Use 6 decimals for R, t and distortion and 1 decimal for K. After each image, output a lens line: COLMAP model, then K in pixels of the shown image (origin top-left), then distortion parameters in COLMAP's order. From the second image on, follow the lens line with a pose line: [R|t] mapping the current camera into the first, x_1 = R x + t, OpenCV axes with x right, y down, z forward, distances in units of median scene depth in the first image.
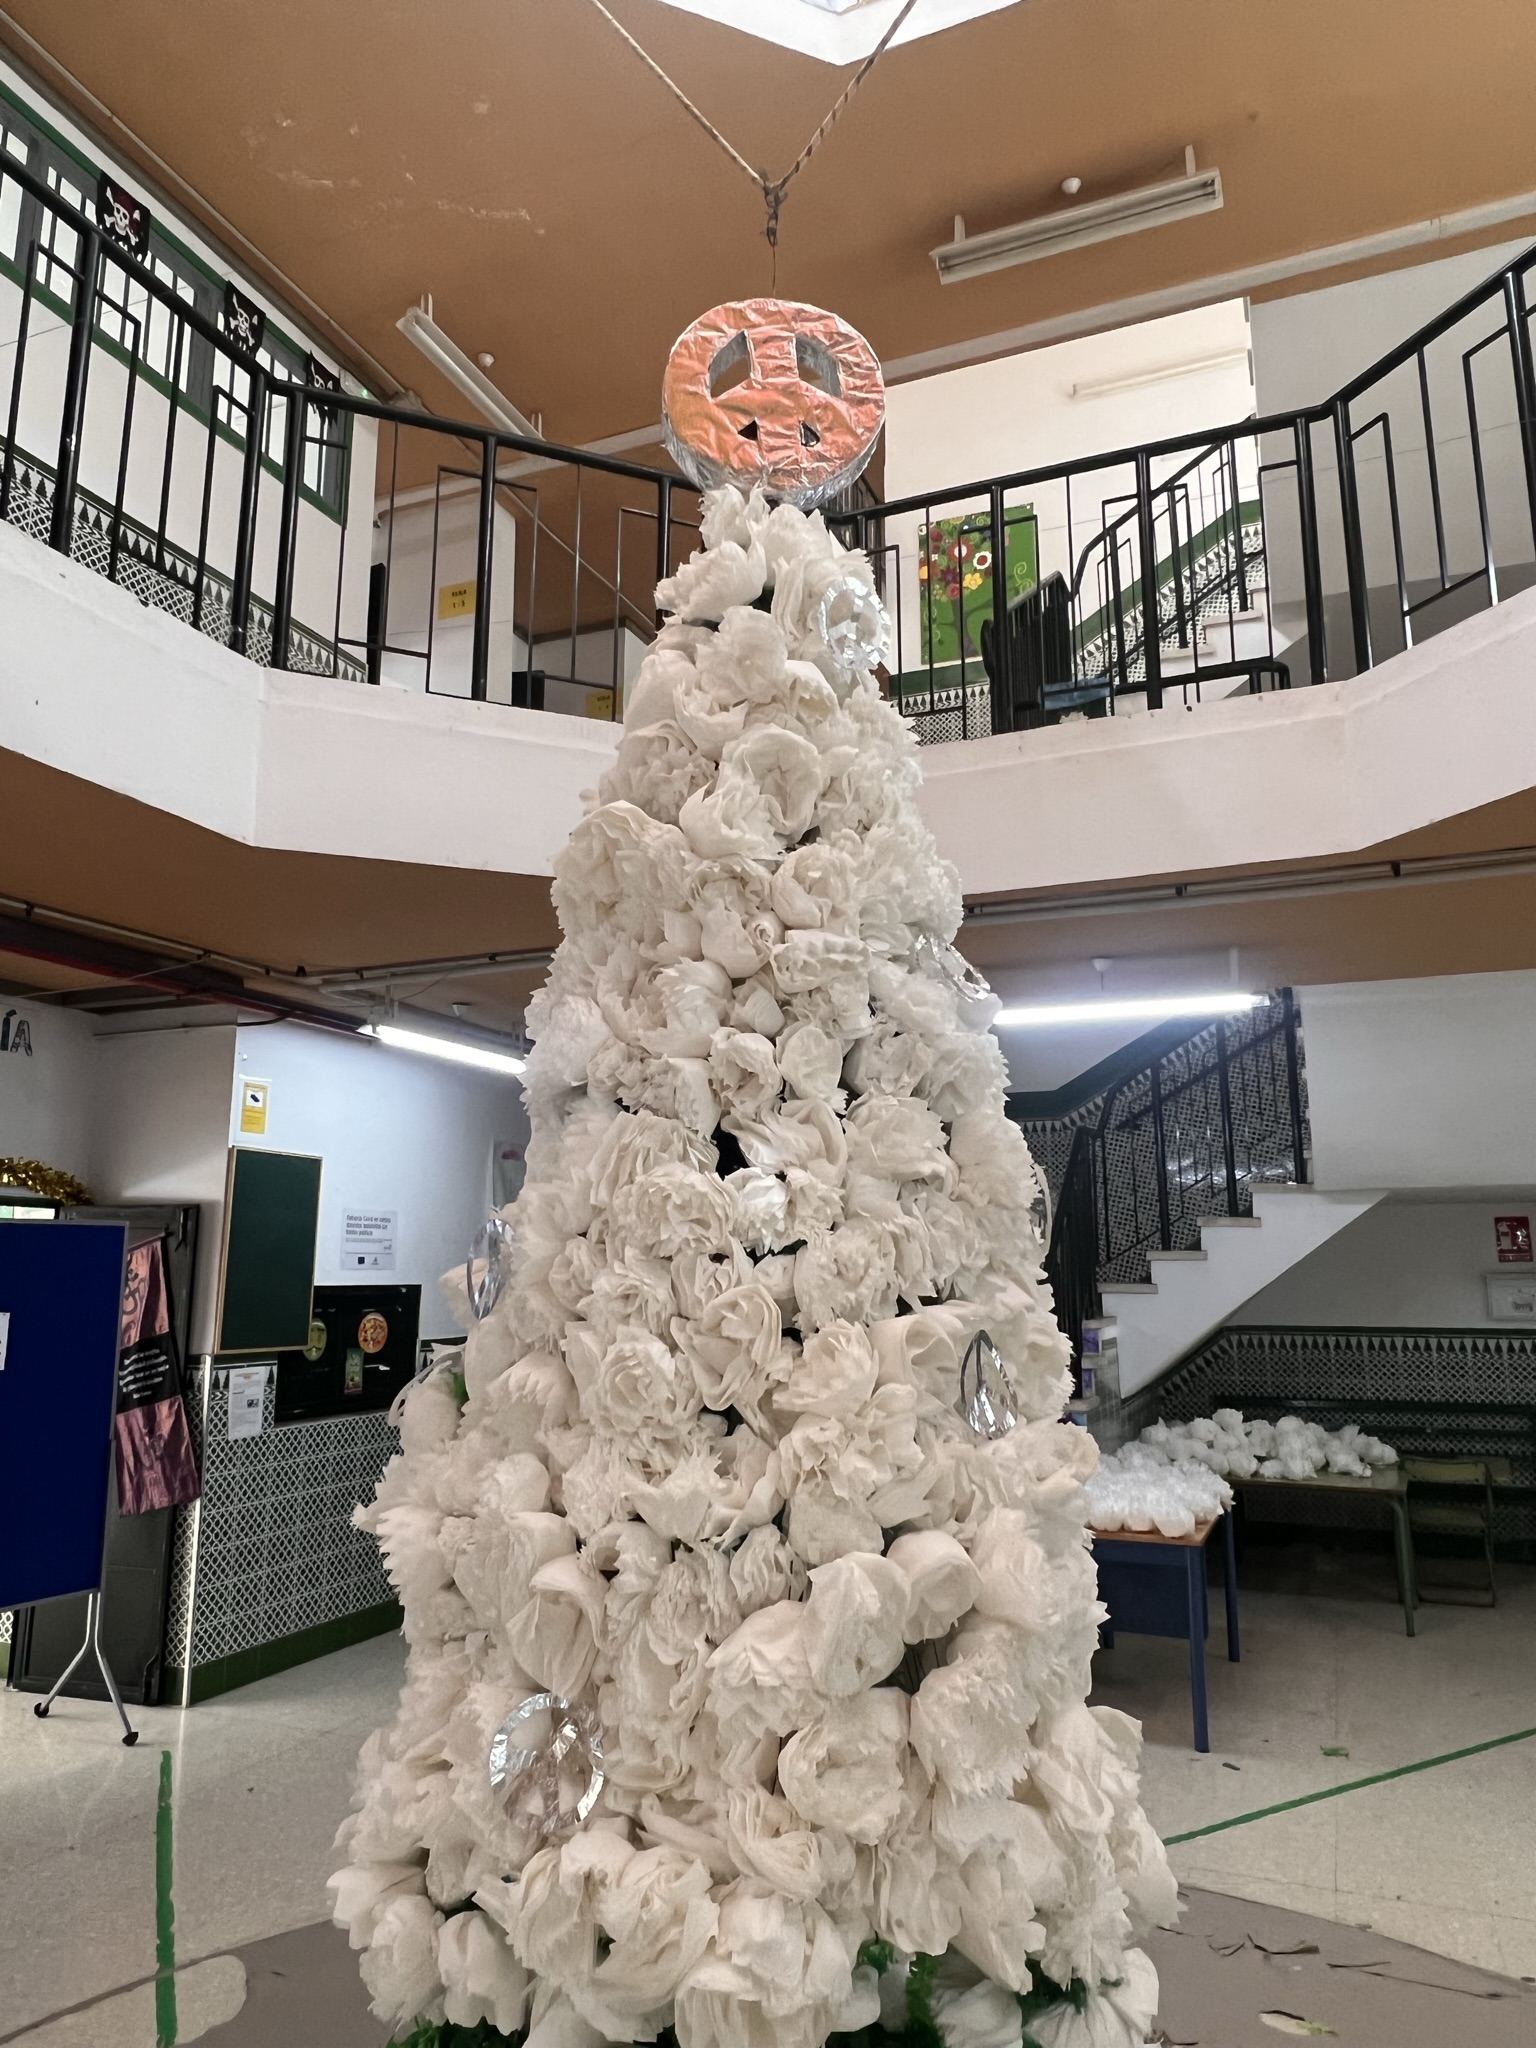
lens RADIAL K [[1348.2, 0, 768.0], [0, 1348.2, 1024.0], [0, 0, 1]] dist [-0.002122, -0.000146]
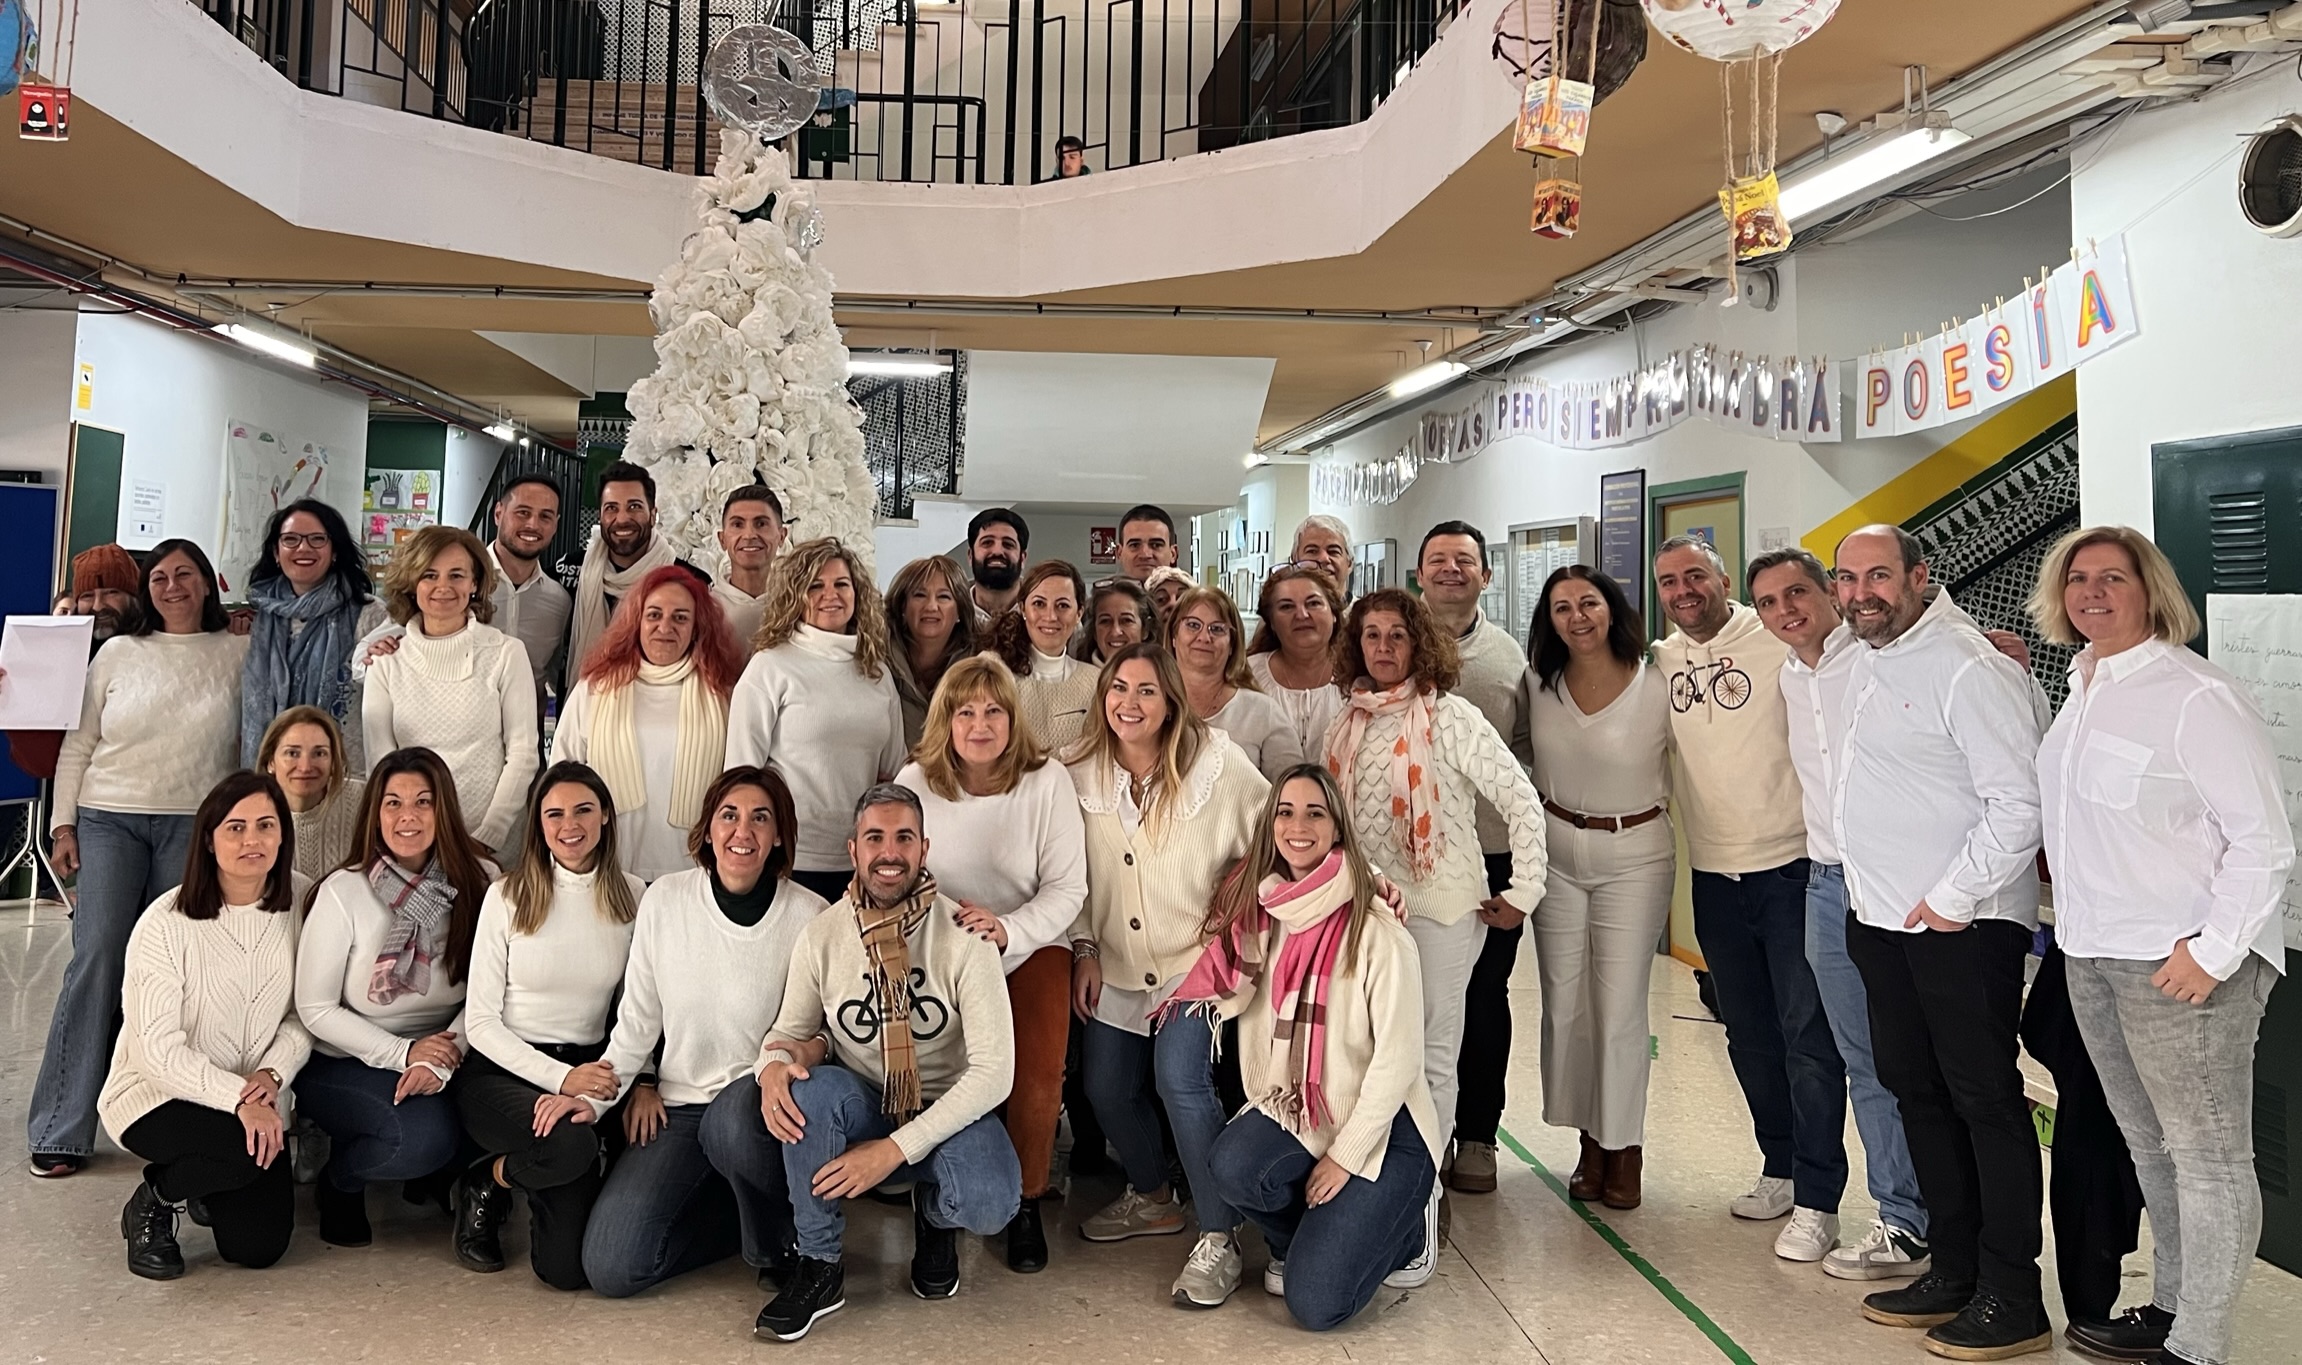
lens RADIAL K [[2139.7, 0, 1151.0], [0, 2139.7, 682.5], [0, 0, 1]] dist [-0.009550, -0.005240]
pose [[0.880637, 0.002225, 0.473786, -1.076833], [-0.104963, 0.976057, 0.190513, -0.306000], [-0.462018, -0.217503, 0.859786, -2.329299]]
